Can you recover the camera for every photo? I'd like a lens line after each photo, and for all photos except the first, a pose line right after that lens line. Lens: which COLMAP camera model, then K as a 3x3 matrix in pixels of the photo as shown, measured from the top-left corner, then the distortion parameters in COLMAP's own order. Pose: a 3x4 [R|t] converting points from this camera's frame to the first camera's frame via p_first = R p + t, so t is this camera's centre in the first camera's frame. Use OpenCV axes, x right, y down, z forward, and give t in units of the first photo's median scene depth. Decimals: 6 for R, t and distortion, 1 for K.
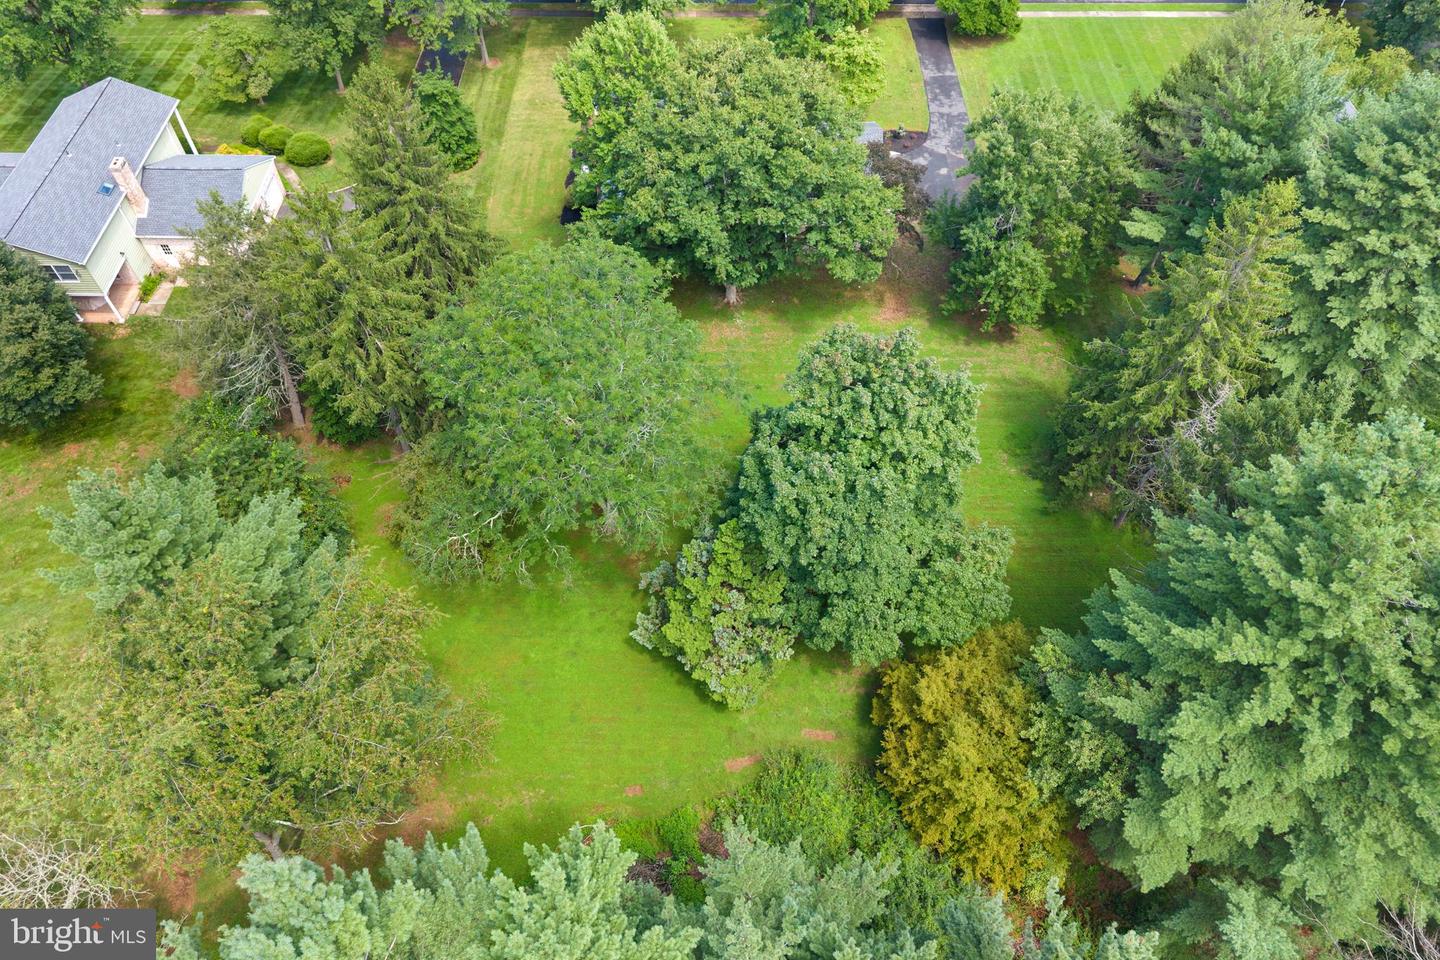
lens RADIAL K [[984.4, 0, 720.0], [0, 984.4, 480.0], [0, 0, 1]] dist [0.030136, -0.025721]
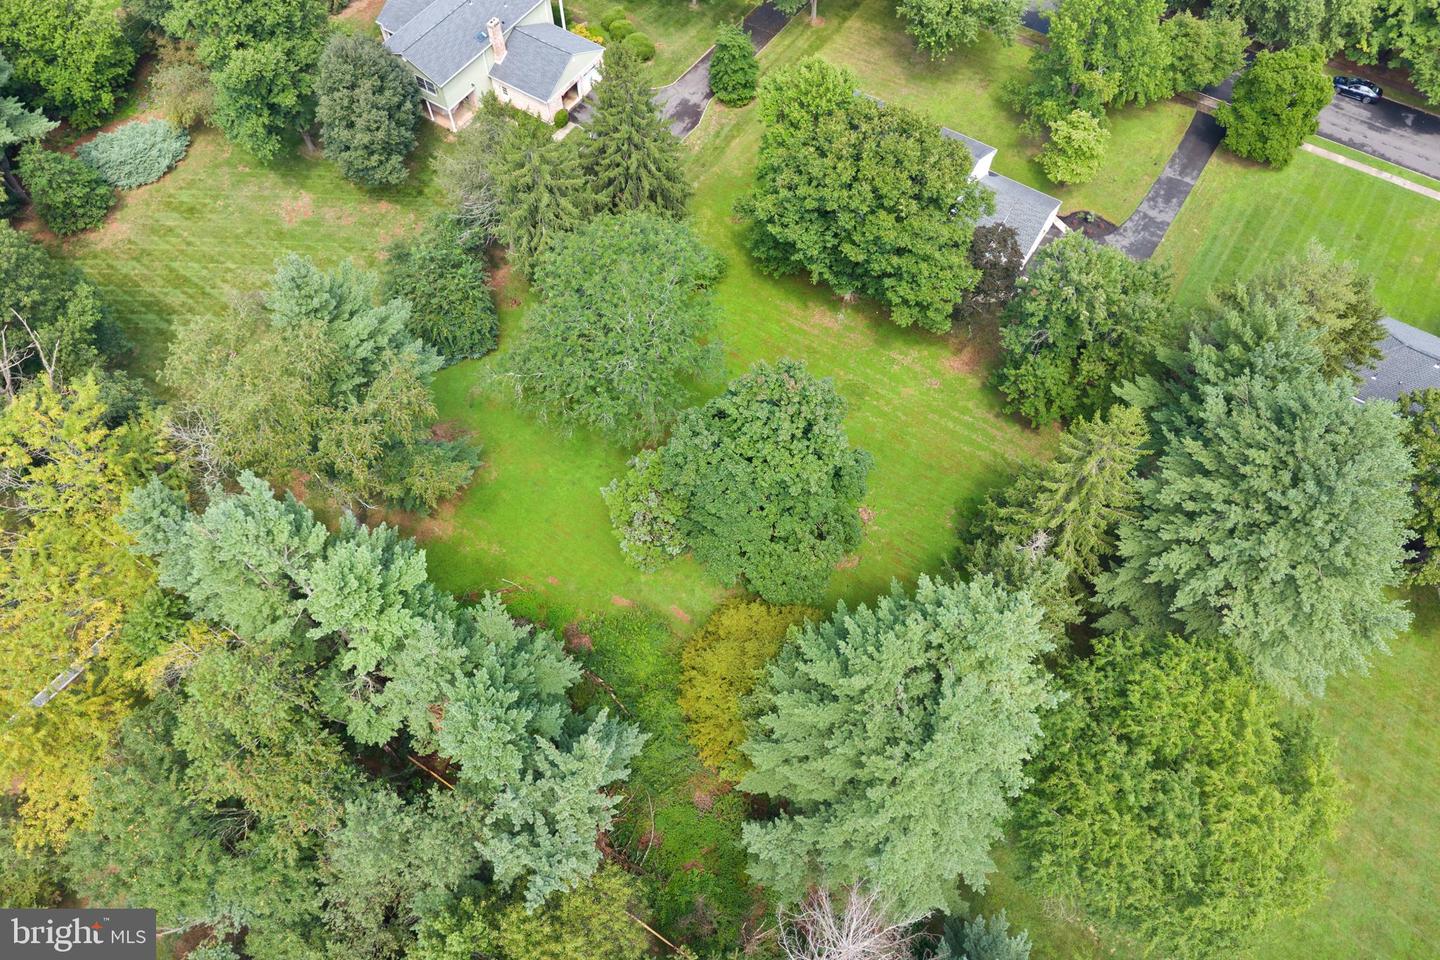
lens RADIAL K [[984.4, 0, 720.0], [0, 984.4, 480.0], [0, 0, 1]] dist [0.030136, -0.025721]
pose [[0.840470, 0.468578, -0.272112, 0.321797], [-0.431740, 0.882558, 0.186257, -0.143373], [0.327431, -0.039062, 0.944067, -0.218532]]
